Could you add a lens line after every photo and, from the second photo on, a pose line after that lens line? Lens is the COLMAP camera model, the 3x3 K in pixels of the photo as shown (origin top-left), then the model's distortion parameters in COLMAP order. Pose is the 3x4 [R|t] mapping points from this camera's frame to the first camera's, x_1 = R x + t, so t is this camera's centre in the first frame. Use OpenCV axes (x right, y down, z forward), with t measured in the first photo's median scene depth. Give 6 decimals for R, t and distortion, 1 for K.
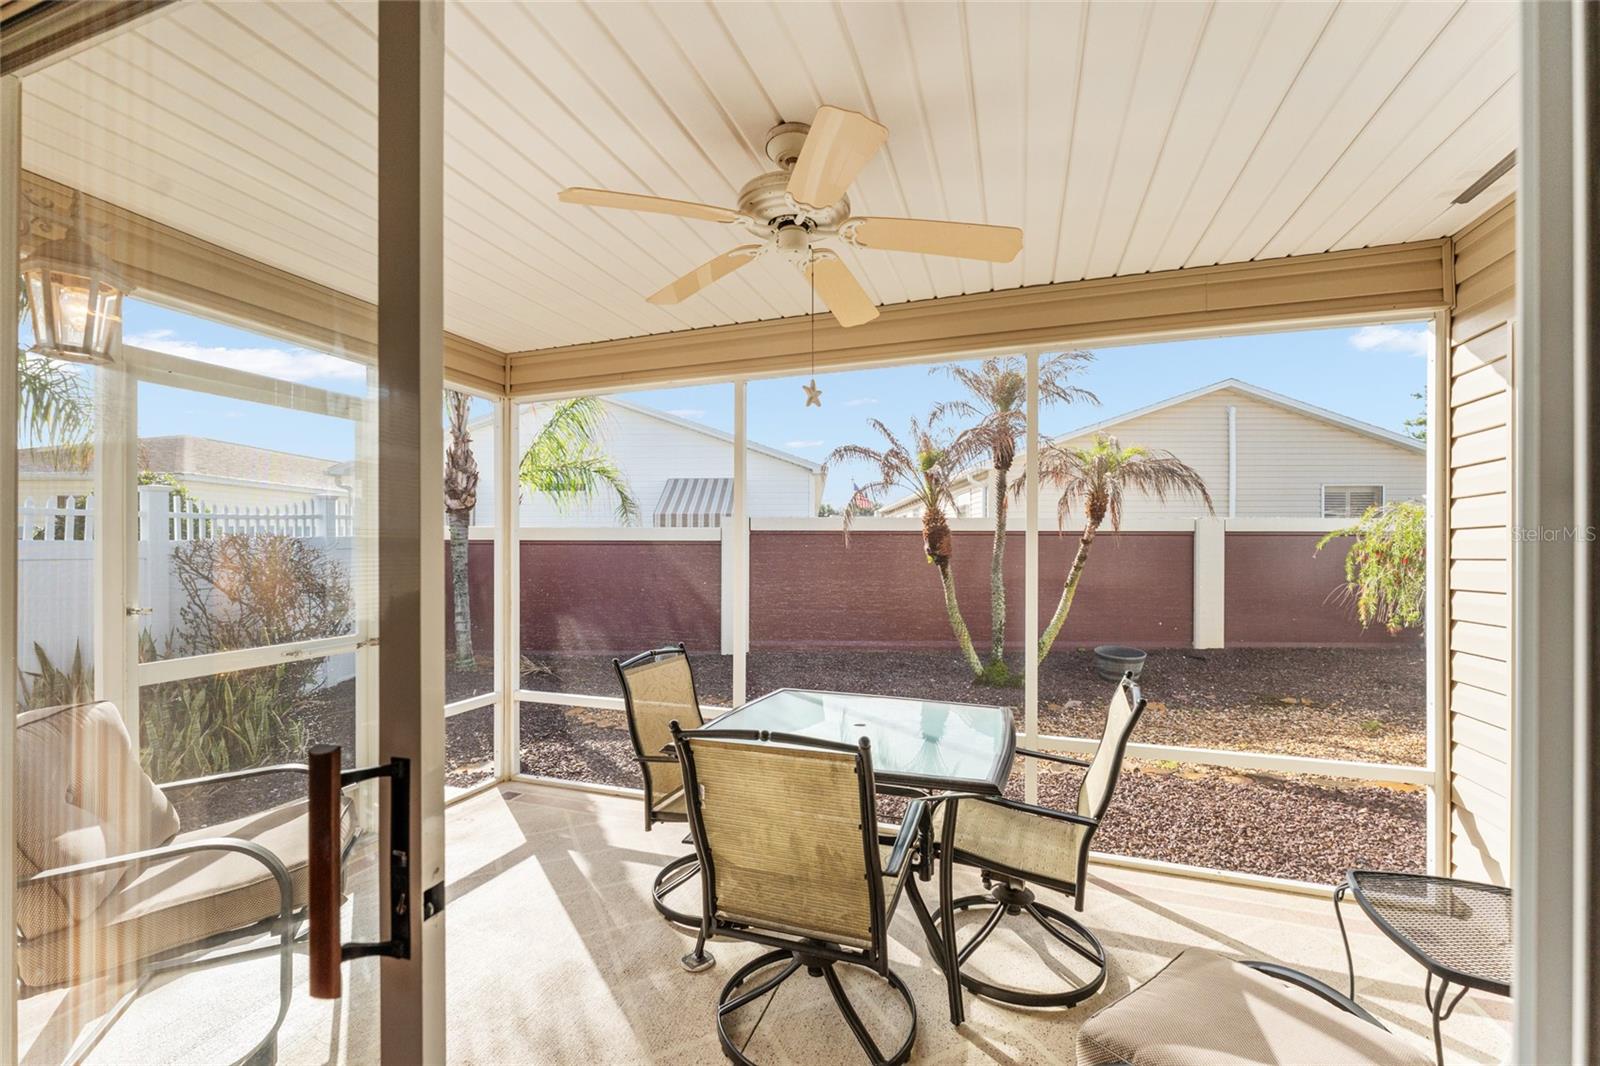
lens RADIAL K [[647.9, 0, 815.9], [0, 647.9, 548.9], [0, 0, 1]] dist [-0.001393, -0.000324]
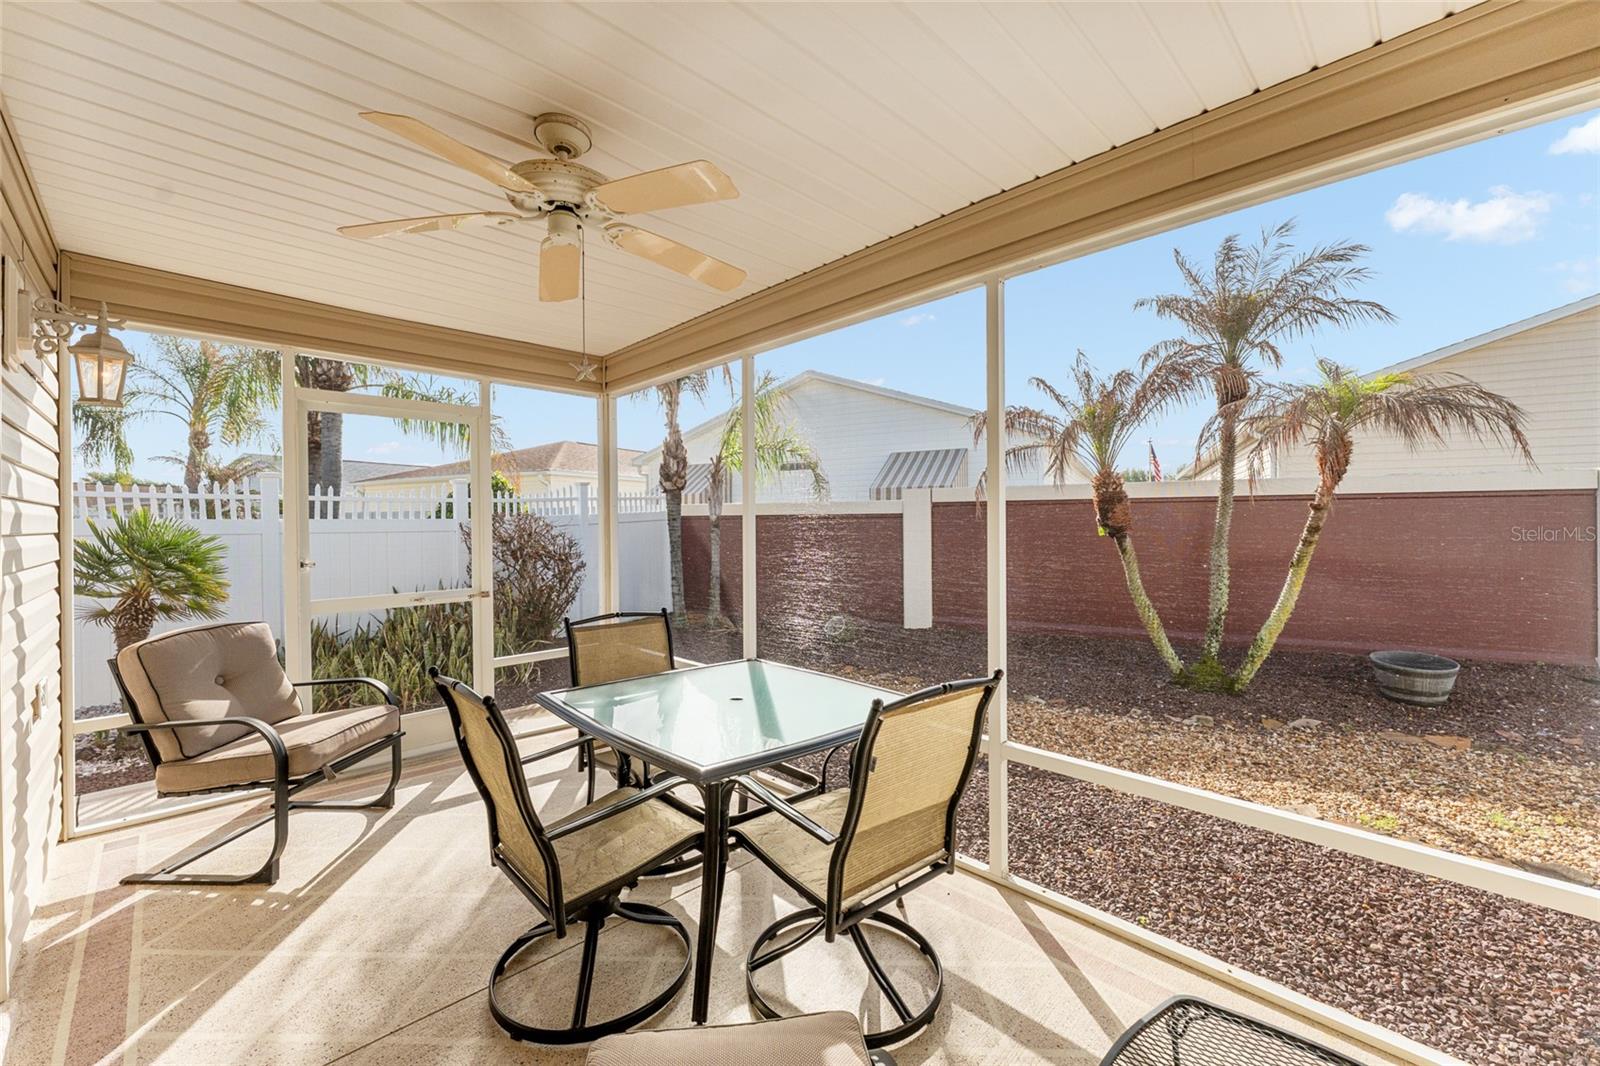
lens RADIAL K [[647.9, 0, 816.7], [0, 647.9, 520.8], [0, 0, 1]] dist [-0.001393, -0.000324]
pose [[0.891585, -0.008905, -0.452765, 0.219752], [0.007139, 0.999959, -0.005610, 0.004124], [0.452796, 0.001769, 0.891612, 0.067693]]
